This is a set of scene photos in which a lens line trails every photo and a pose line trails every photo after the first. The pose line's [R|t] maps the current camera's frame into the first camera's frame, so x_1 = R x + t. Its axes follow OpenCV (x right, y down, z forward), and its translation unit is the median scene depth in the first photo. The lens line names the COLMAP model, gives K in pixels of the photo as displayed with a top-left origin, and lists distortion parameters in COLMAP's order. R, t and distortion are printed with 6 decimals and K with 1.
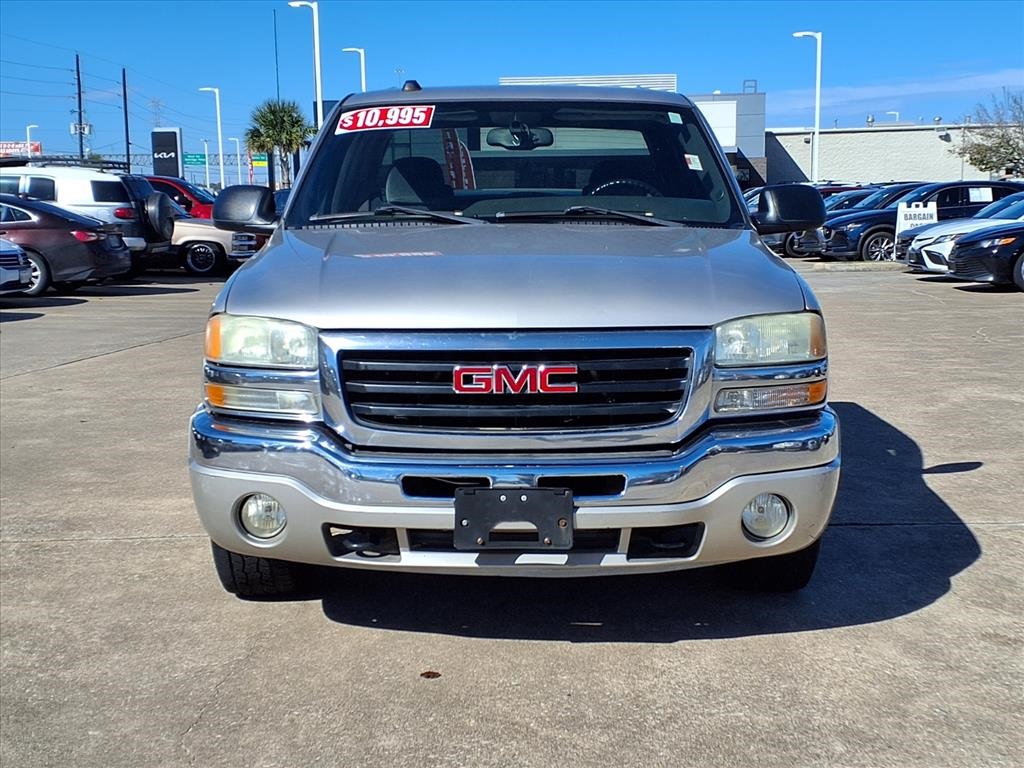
lens RADIAL K [[1464.4, 0, 512.4], [0, 1464.4, 389.2], [0, 0, 1]] dist [0.104630, 0.000000]
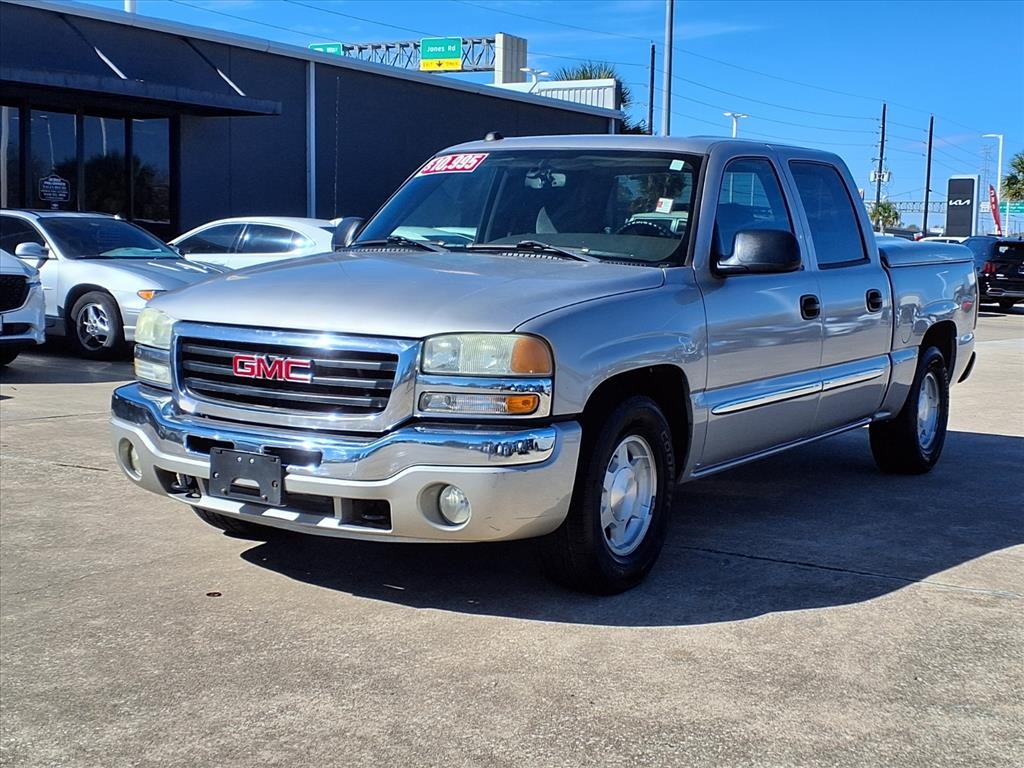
lens RADIAL K [[1464.4, 0, 513.0], [0, 1464.4, 379.4], [0, 0, 1]] dist [0.104630, 0.000000]
pose [[0.862318, 0.083113, -0.499499, 0.800939], [-0.101750, 0.994758, -0.010137, -0.005206], [0.496039, 0.059566, 0.866255, 0.010231]]
